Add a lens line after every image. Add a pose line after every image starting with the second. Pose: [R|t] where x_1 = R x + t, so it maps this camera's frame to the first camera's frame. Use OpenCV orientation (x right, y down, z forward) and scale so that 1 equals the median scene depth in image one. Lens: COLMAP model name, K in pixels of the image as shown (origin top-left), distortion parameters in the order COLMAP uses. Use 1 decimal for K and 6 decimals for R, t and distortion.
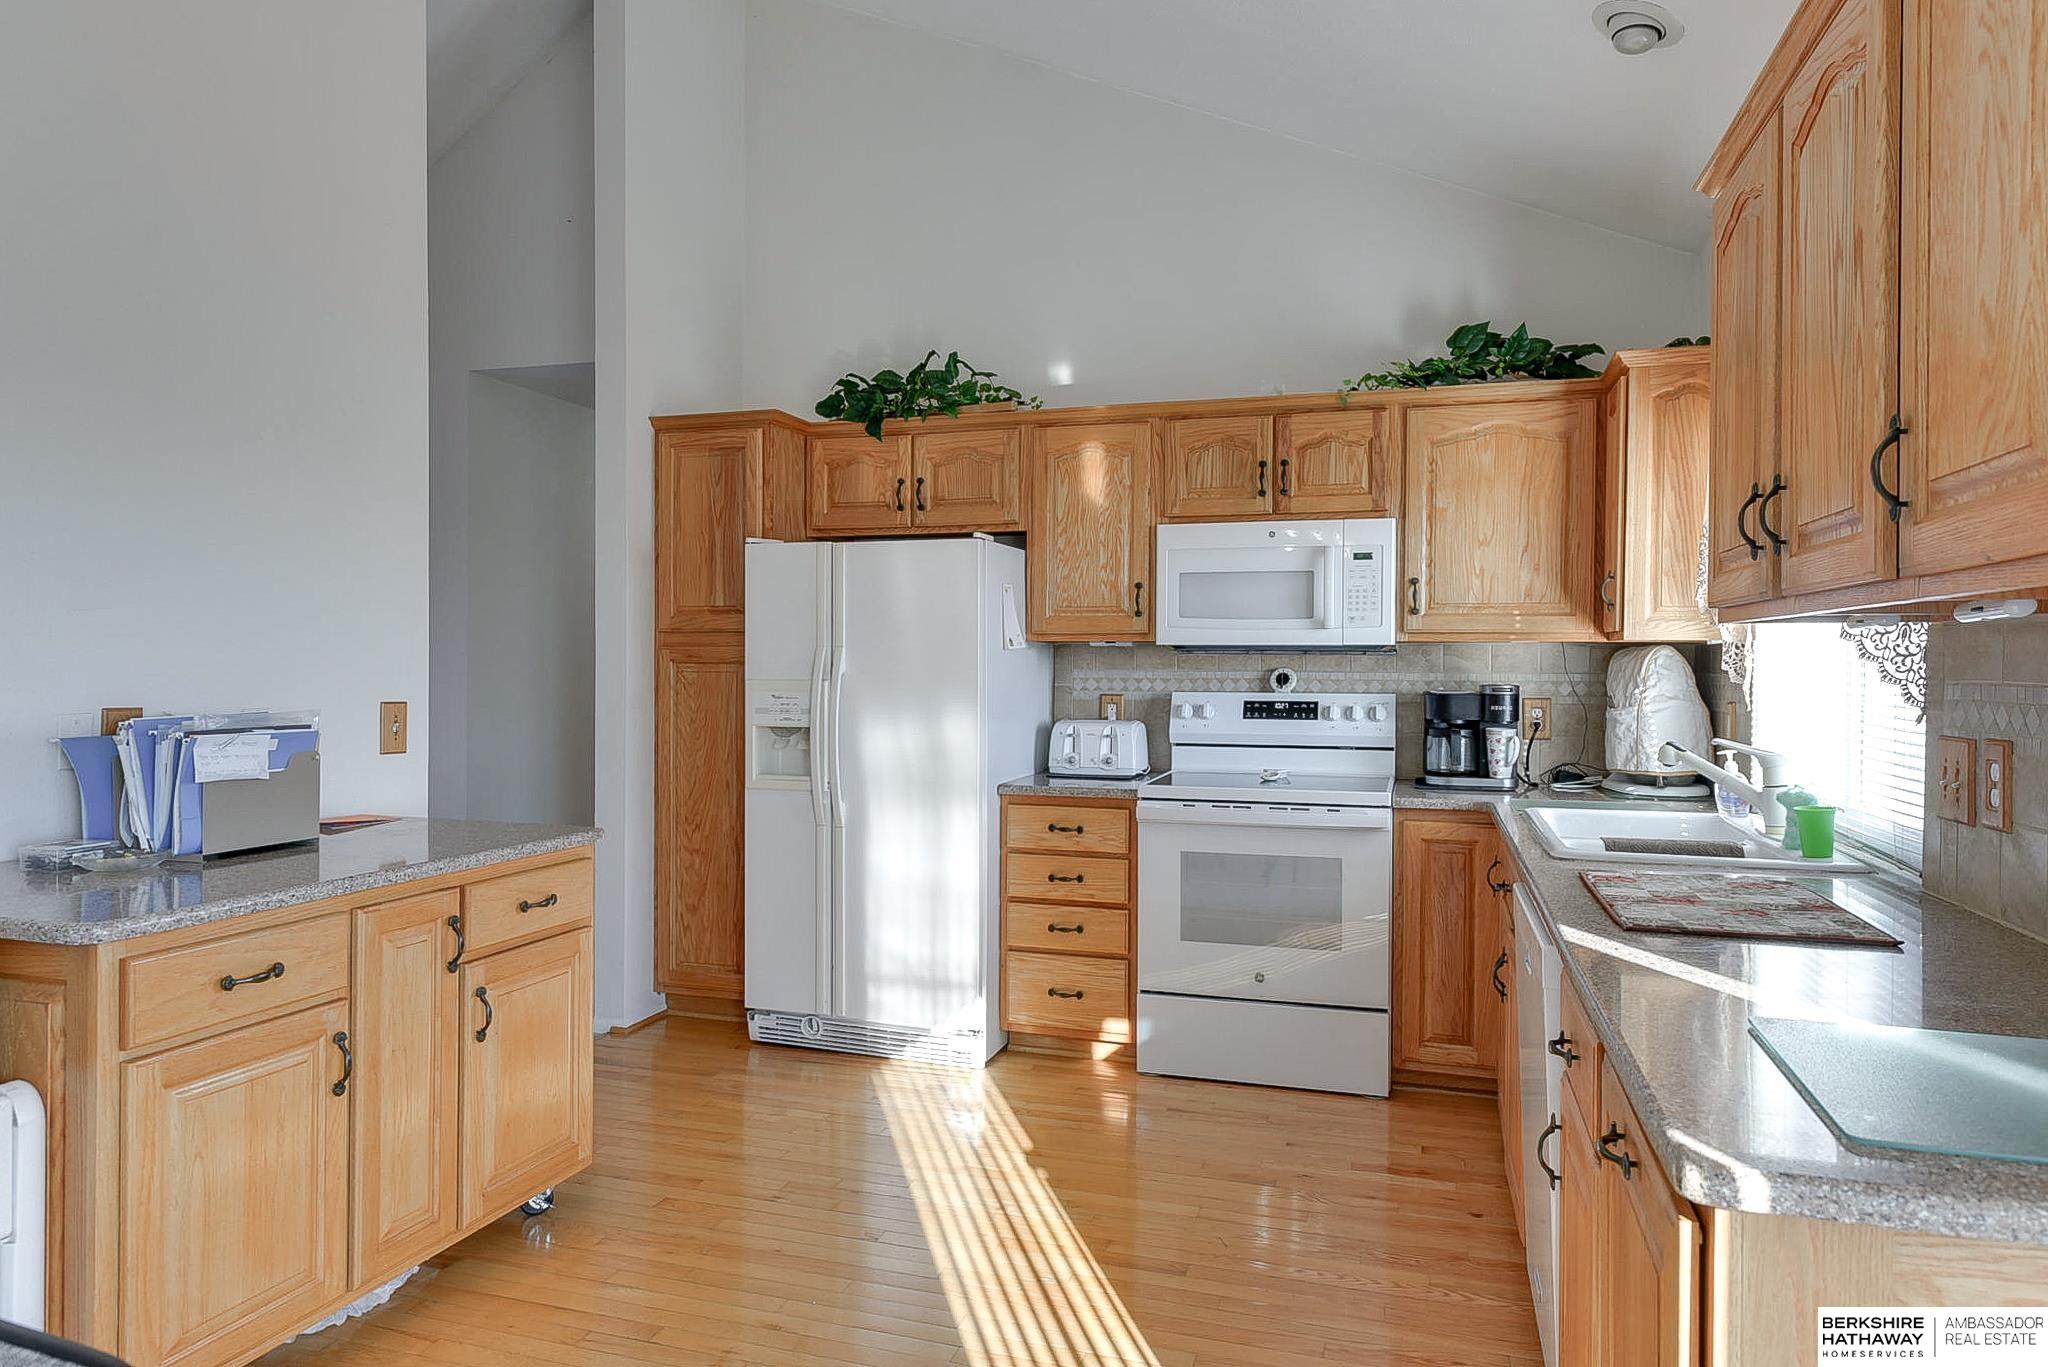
lens RADIAL K [[1284.8, 0, 1024.0], [0, 1284.8, 683.5], [0, 0, 1]] dist [0.018154, -0.000694]
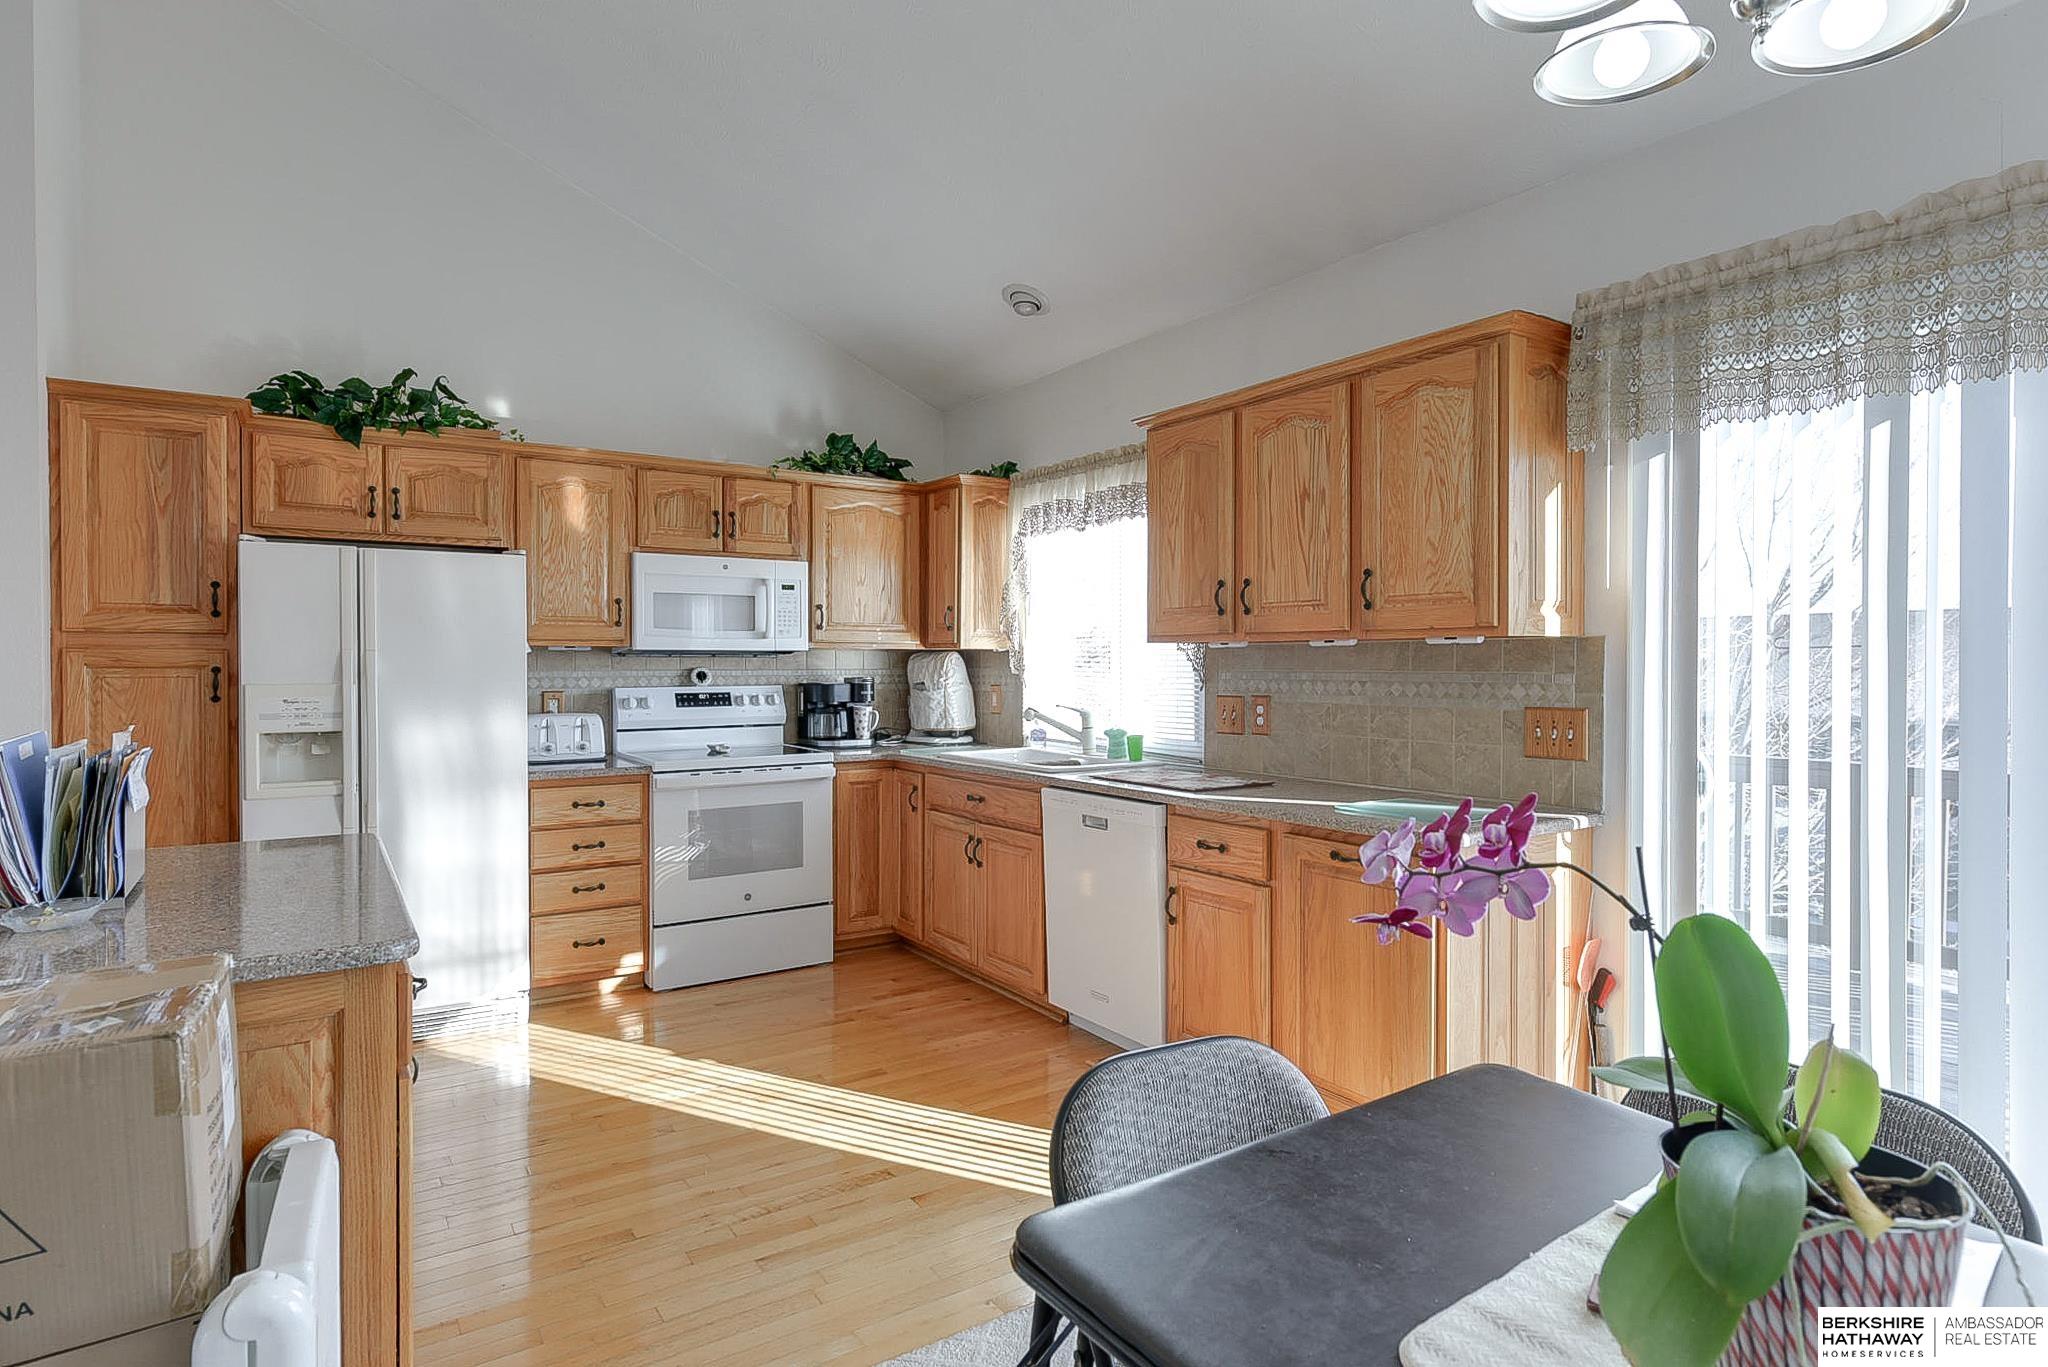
lens RADIAL K [[1090.0, 0, 1024.0], [0, 1090.0, 683.5], [0, 0, 1]] dist [0.004807, 0.000613]
pose [[0.625726, -0.020602, 0.779771, -0.491004], [0.016615, 0.999776, 0.013082, -0.005119], [-0.779866, 0.004770, 0.625929, 0.052982]]
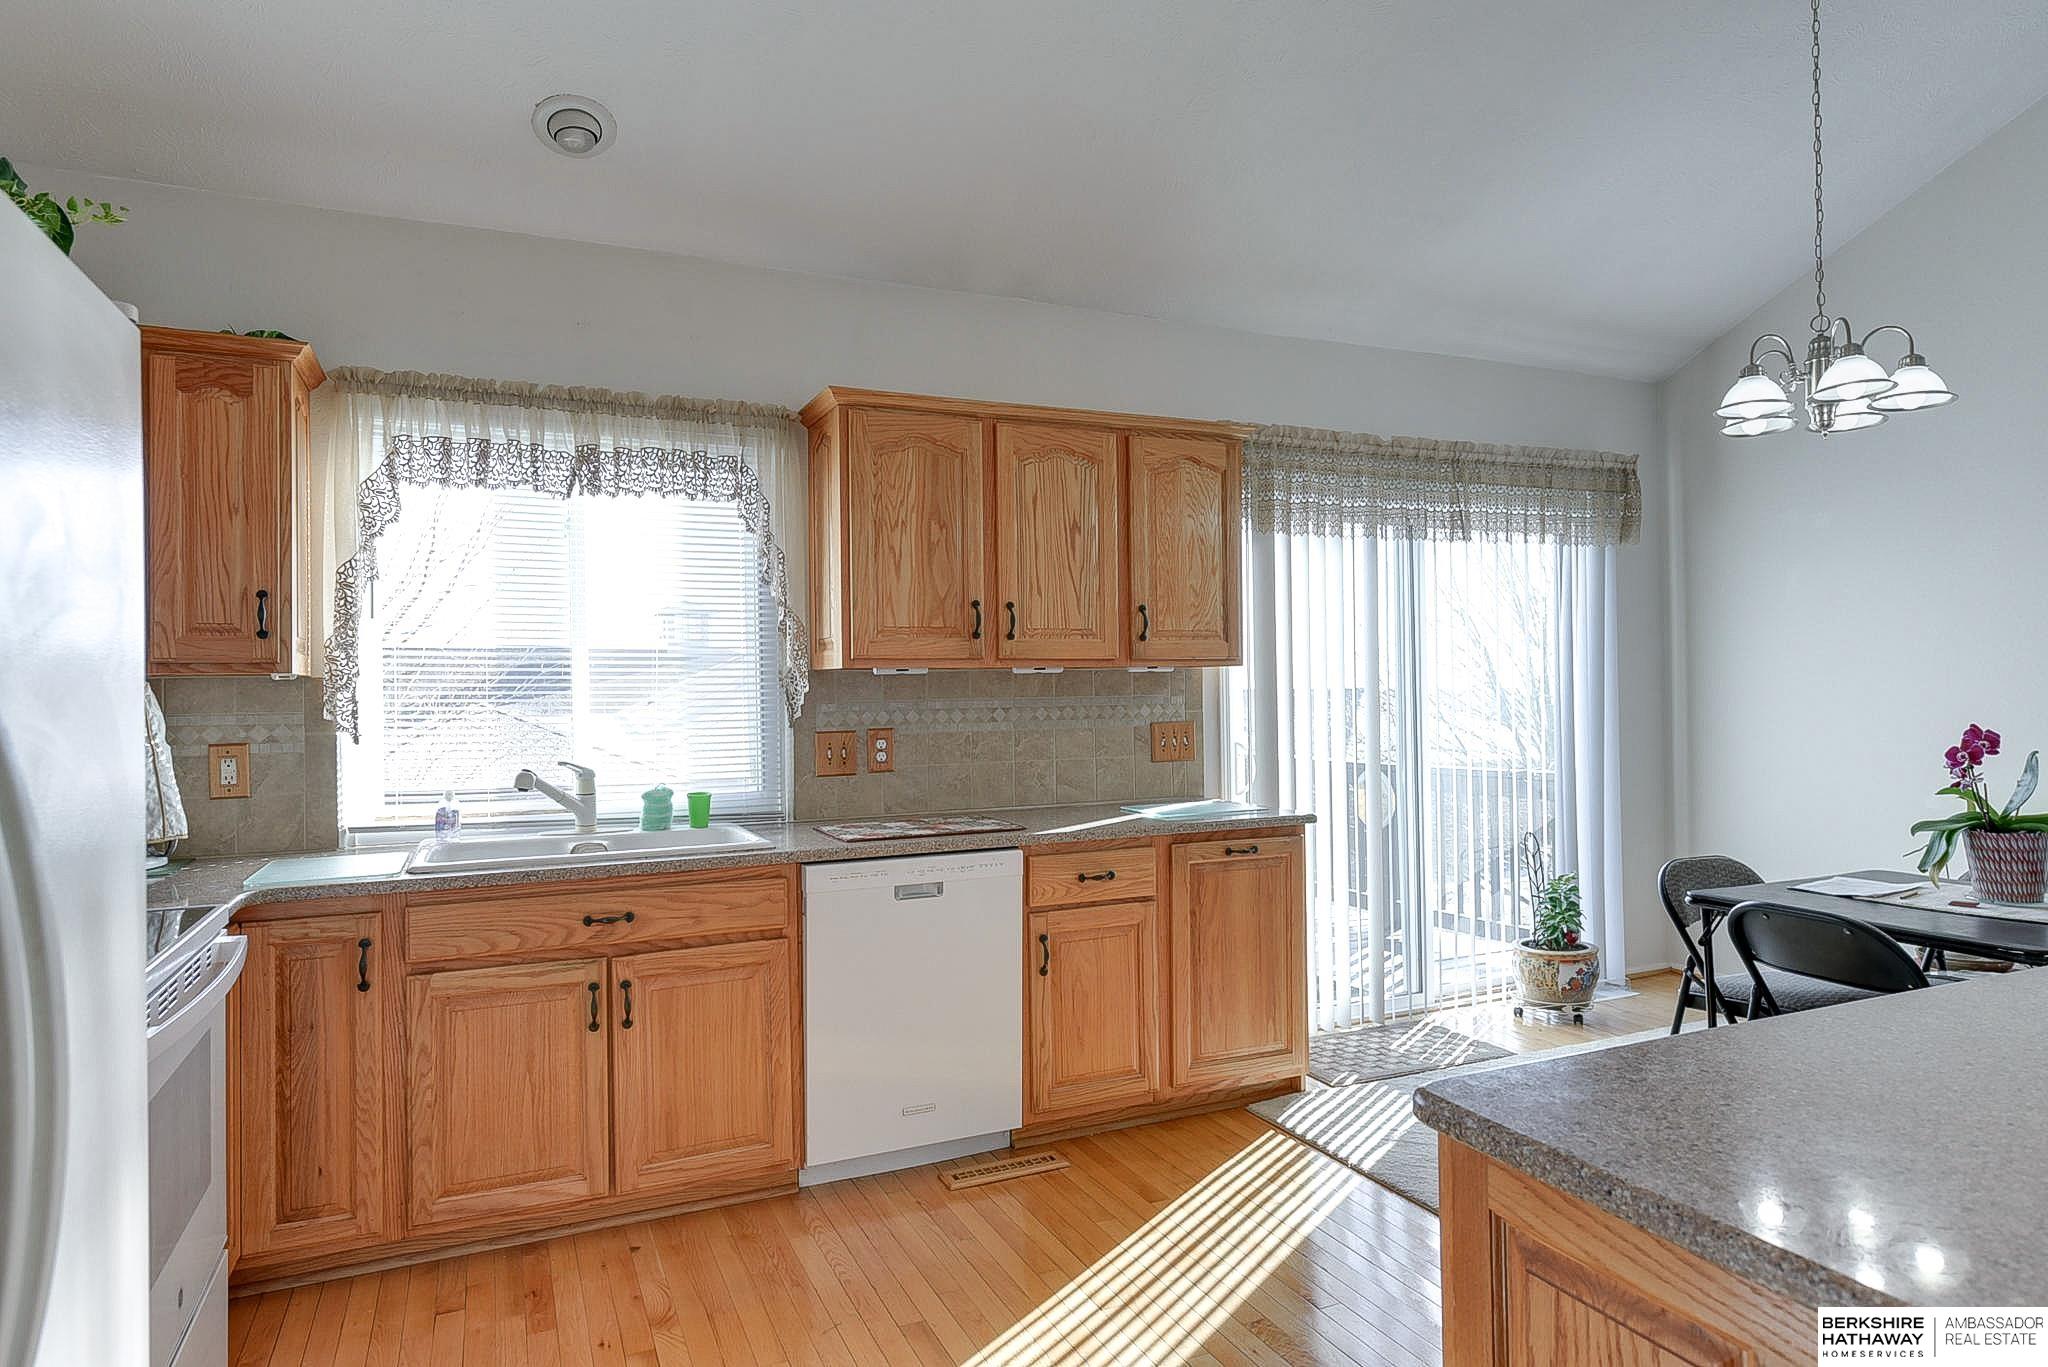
lens RADIAL K [[1189.3, 0, 1024.0], [0, 1189.3, 683.5], [0, 0, 1]] dist [0.008028, -0.003090]
pose [[-0.661183, 0.009012, 0.750170, -0.394389], [0.024459, 0.999655, 0.009549, -0.019577], [-0.749825, 0.024661, -0.661176, 0.992272]]
